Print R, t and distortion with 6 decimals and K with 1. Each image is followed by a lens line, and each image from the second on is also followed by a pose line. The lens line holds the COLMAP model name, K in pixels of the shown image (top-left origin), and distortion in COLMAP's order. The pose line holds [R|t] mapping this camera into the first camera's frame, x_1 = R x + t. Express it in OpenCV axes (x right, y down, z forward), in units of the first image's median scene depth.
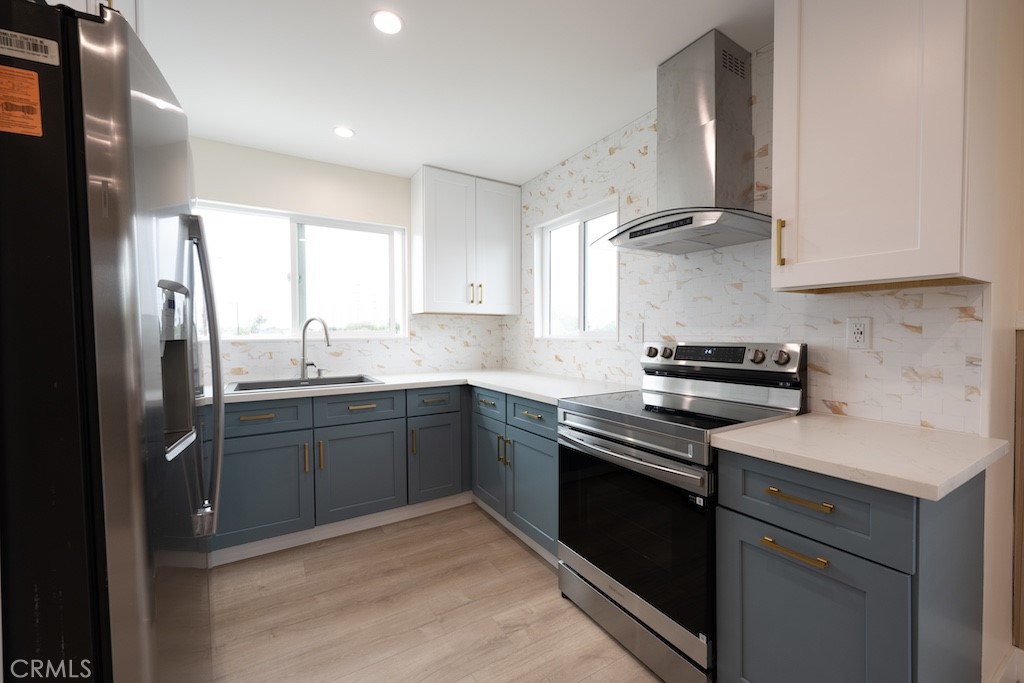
lens RADIAL K [[404.9, 0, 511.8], [0, 404.9, 339.8], [0, 0, 1]] dist [0.000032, 0.000453]
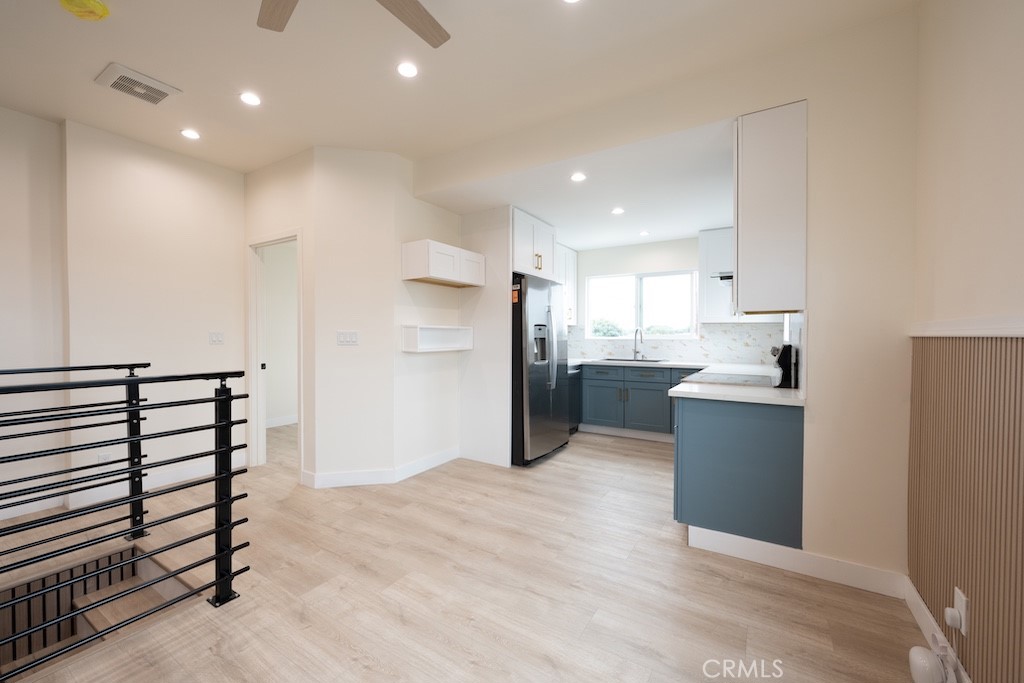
lens RADIAL K [[404.9, 0, 511.8], [0, 404.9, 339.8], [0, 0, 1]] dist [0.000032, 0.000453]
pose [[0.449213, 0.015386, -0.893292, 0.930536], [-0.020344, 0.999769, 0.006990, 0.001192], [0.893193, 0.015033, 0.449422, -0.389075]]
